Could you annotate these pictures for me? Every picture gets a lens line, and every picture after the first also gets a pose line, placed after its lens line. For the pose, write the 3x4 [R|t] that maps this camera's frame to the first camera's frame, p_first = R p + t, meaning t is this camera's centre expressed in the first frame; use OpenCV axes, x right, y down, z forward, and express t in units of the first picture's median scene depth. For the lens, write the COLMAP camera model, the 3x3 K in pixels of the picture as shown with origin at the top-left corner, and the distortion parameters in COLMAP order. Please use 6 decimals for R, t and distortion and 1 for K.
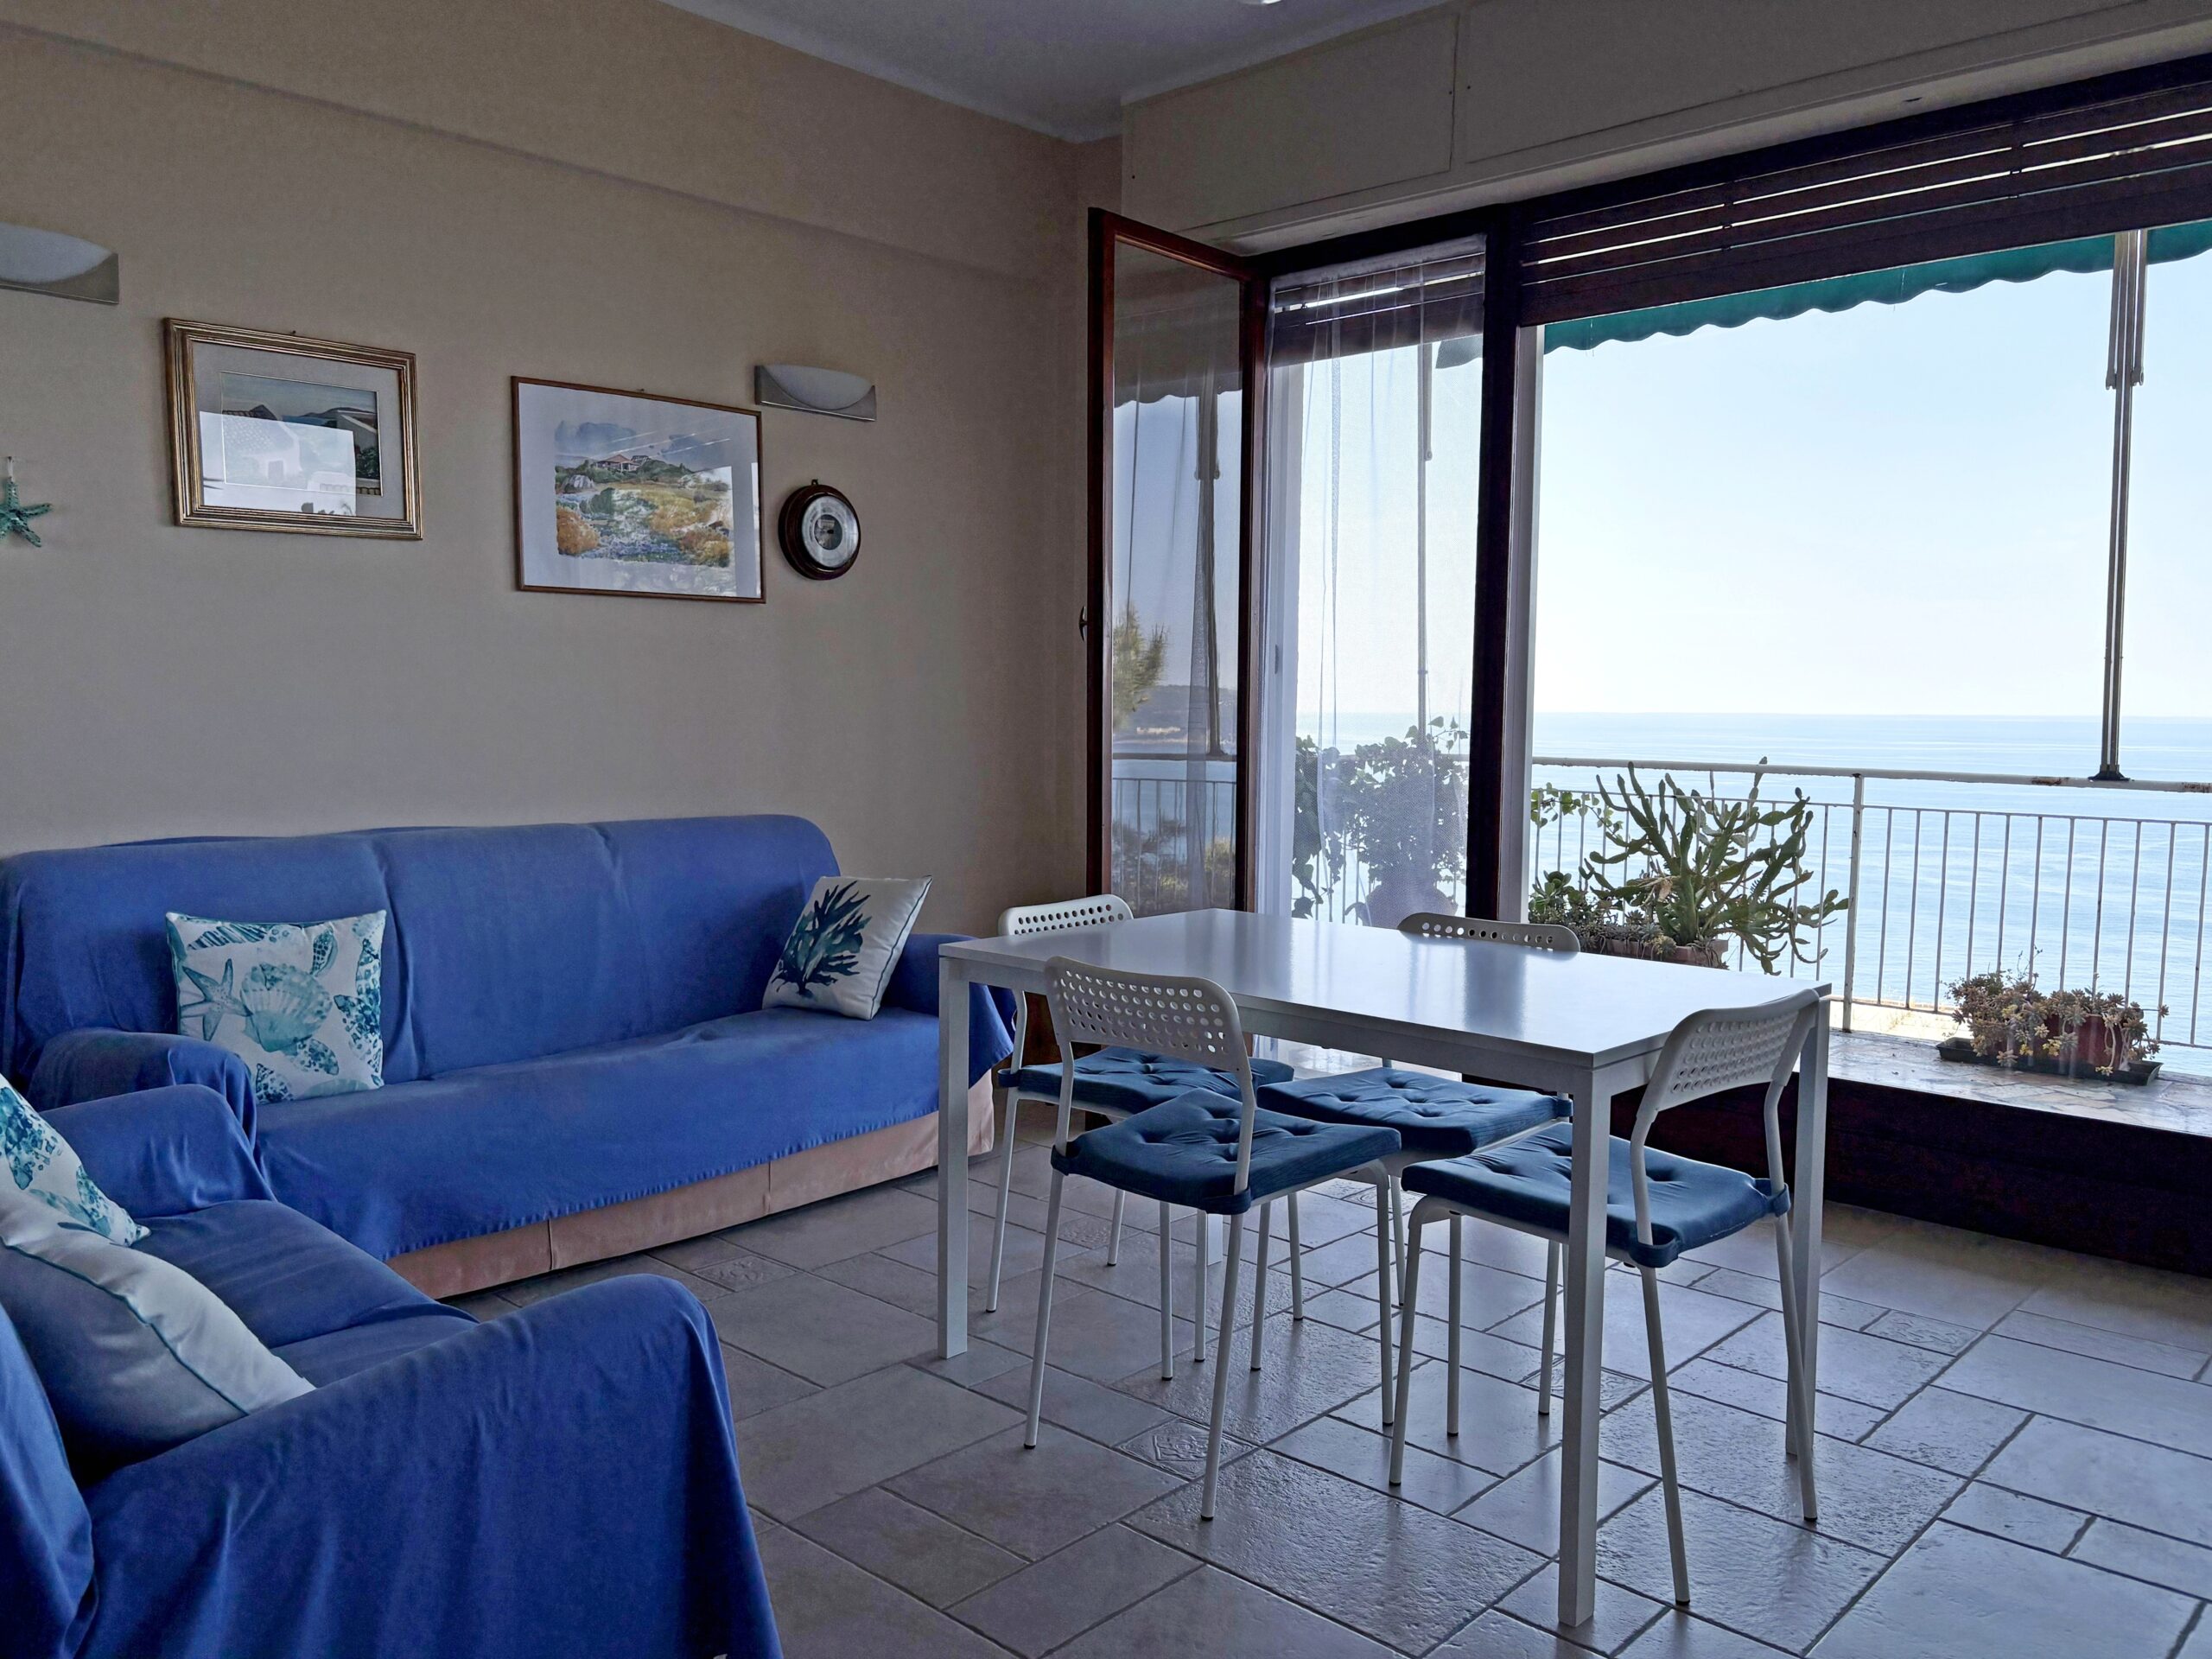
lens RADIAL K [[1702.9, 0, 1095.2], [0, 1702.9, 819.2], [0, 0, 1]] dist [0.055231, -0.065732]
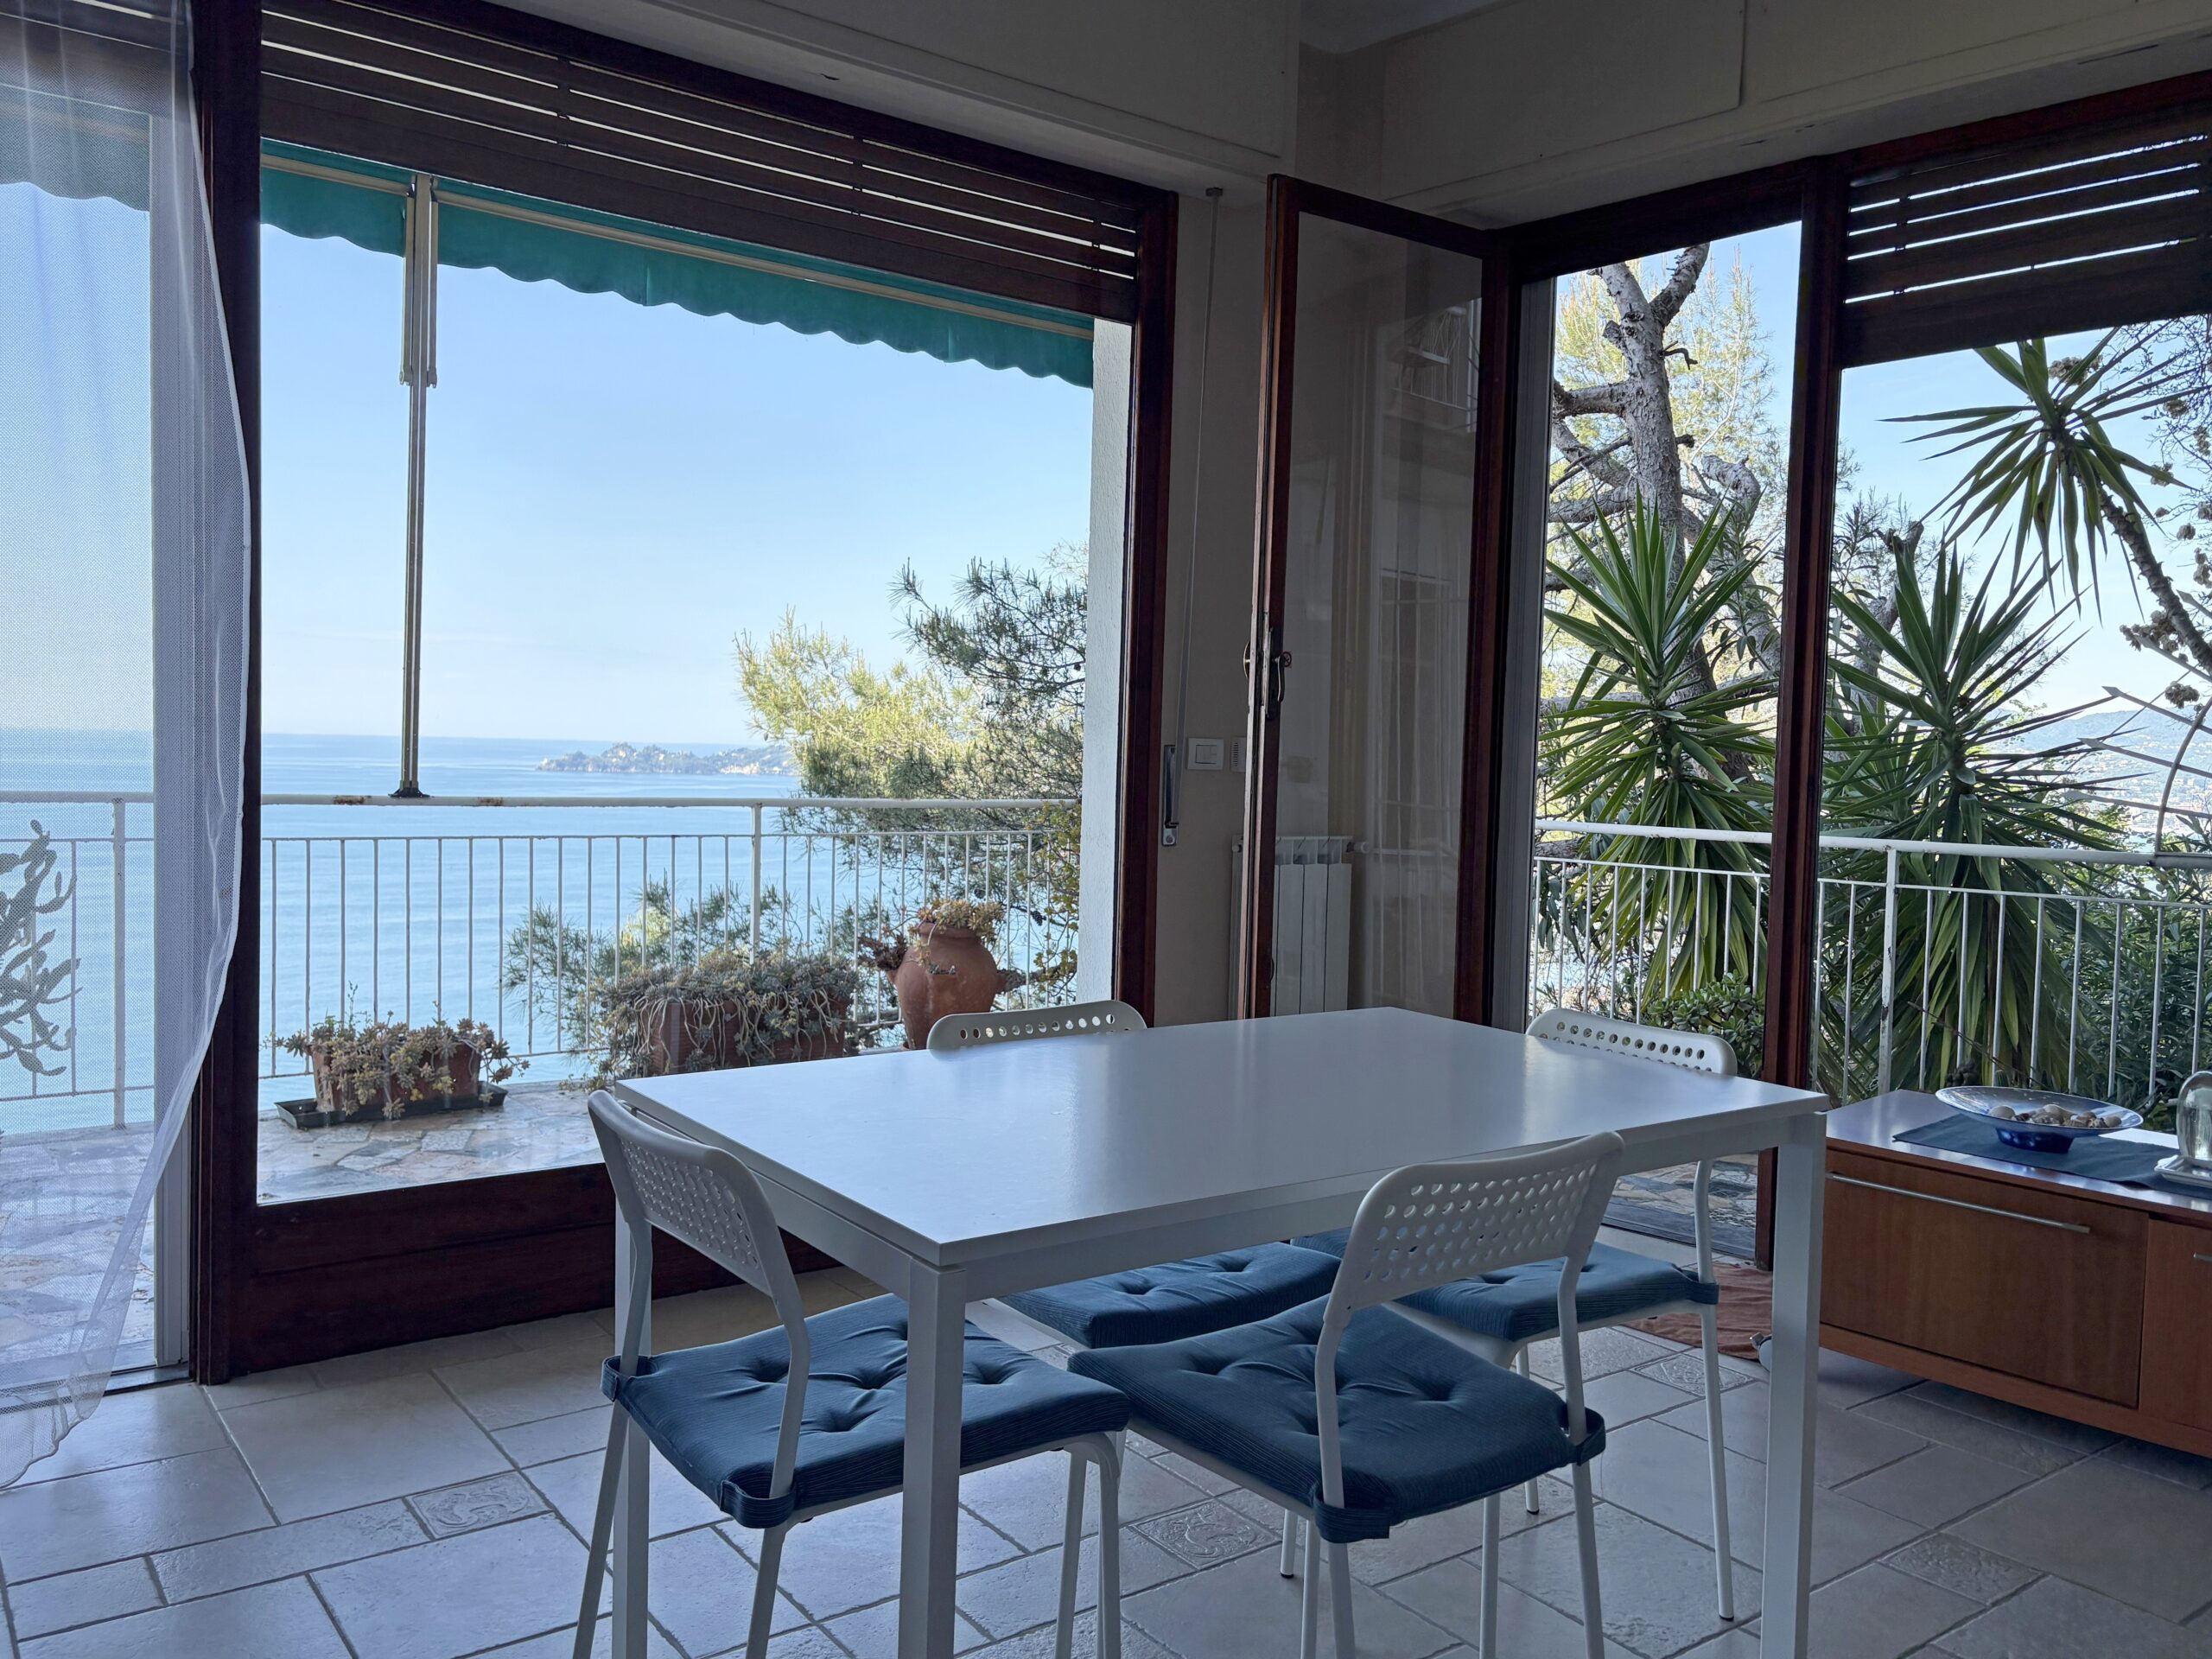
lens RADIAL K [[1711.7, 0, 1108.5], [0, 1711.7, 822.2], [0, 0, 1]] dist [0.035577, -0.008817]
pose [[0.173983, -0.048575, 0.983550, -0.371553], [0.046029, 0.998092, 0.041151, -0.040005], [-0.983672, 0.038112, 0.175887, 0.602409]]
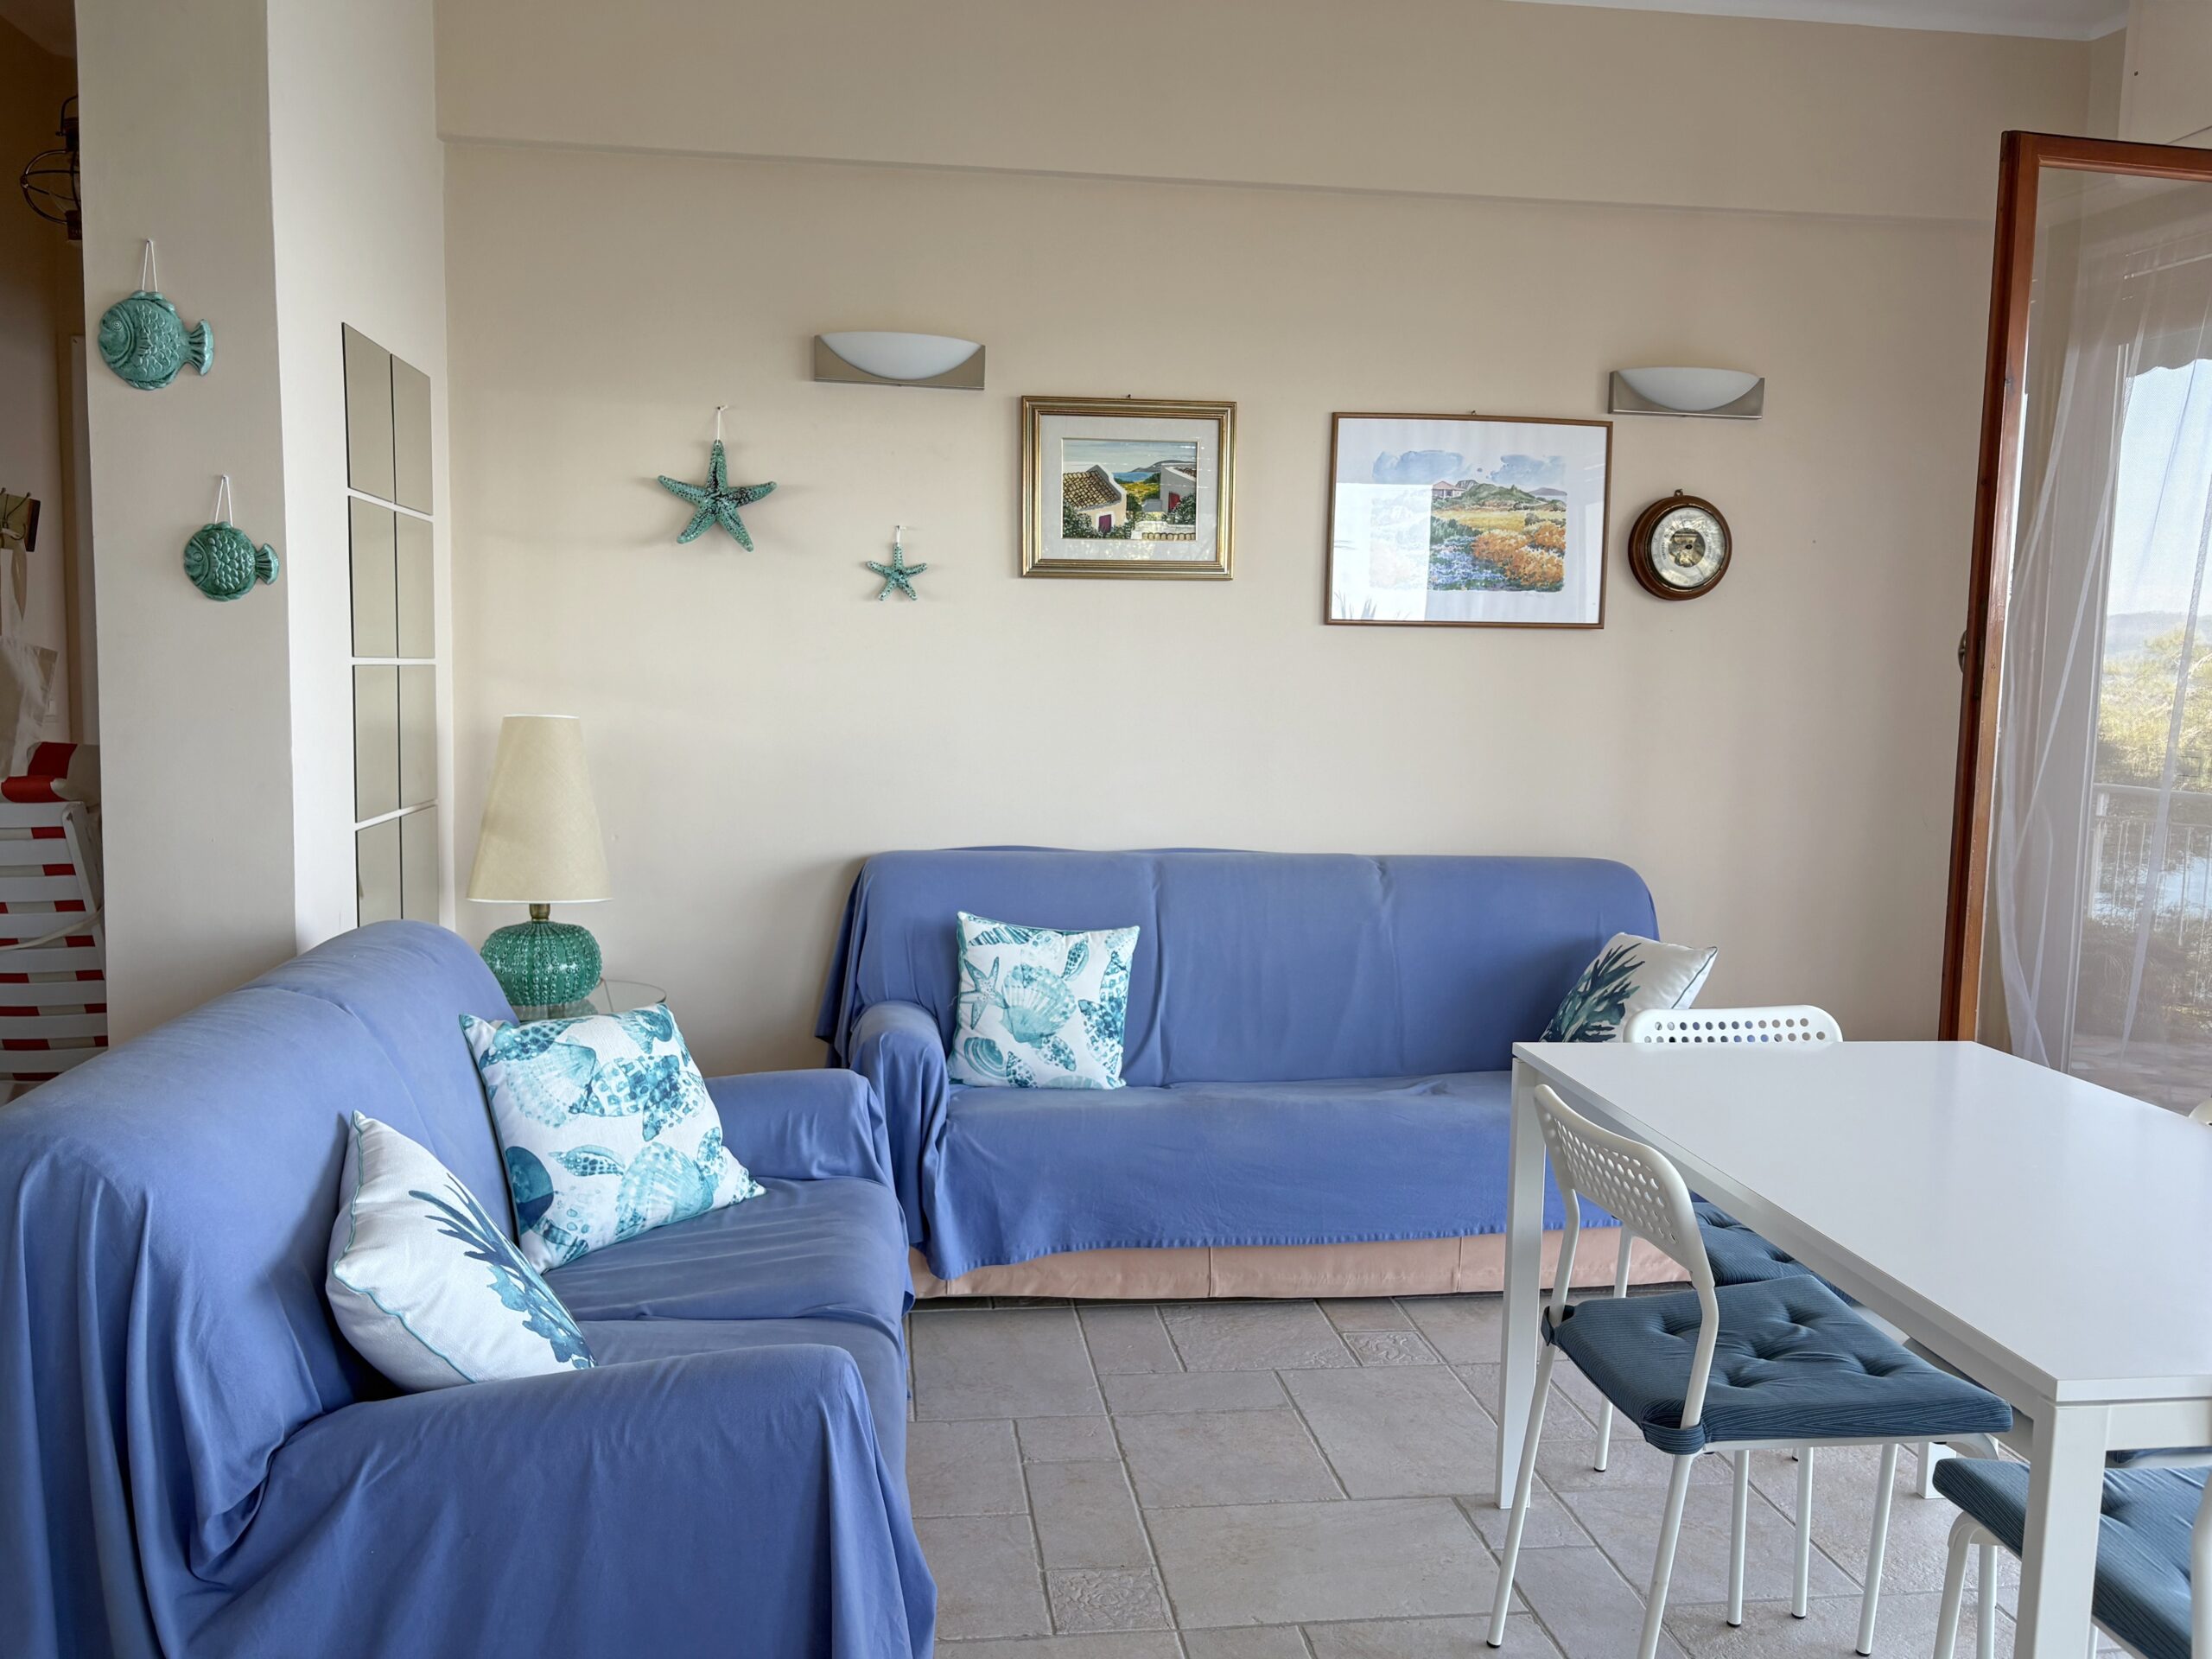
lens RADIAL K [[1700.8, 0, 1108.1], [0, 1700.8, 823.4], [0, 0, 1]] dist [0.123940, -0.281614]
pose [[0.776031, 0.068766, -0.626934, 0.206670], [-0.062275, 0.997535, 0.032331, -0.038875], [0.627613, 0.013952, 0.778401, 0.124621]]
